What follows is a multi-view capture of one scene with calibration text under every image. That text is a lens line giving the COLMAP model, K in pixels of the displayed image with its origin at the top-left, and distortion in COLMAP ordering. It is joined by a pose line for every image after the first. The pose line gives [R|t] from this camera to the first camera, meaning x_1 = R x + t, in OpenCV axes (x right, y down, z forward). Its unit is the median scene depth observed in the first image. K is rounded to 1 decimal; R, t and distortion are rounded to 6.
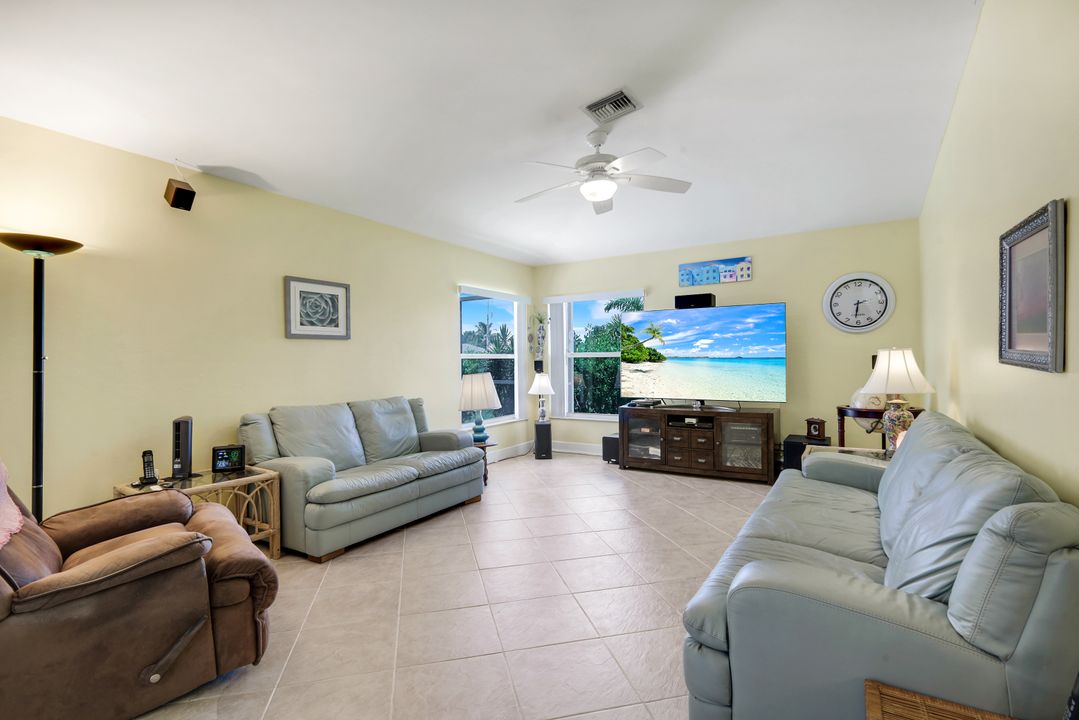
lens RADIAL K [[495.8, 0, 541.1], [0, 495.8, 355.8], [0, 0, 1]] dist [0.001220, 0.000100]
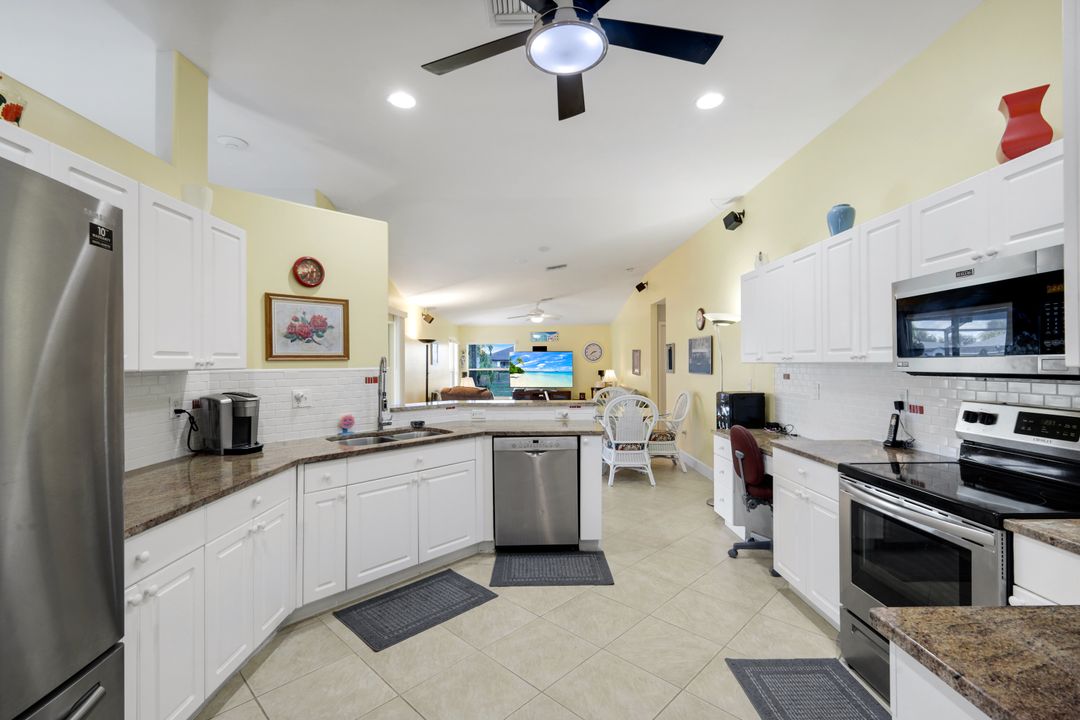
lens RADIAL K [[475.0, 0, 541.5], [0, 475.0, 361.4], [0, 0, 1]] dist [0.009188, 0.000106]
pose [[0.839130, 0.005194, 0.543905, -0.901763], [-0.000662, 0.999963, -0.008528, -0.023906], [-0.543930, 0.006797, 0.839103, -0.928630]]
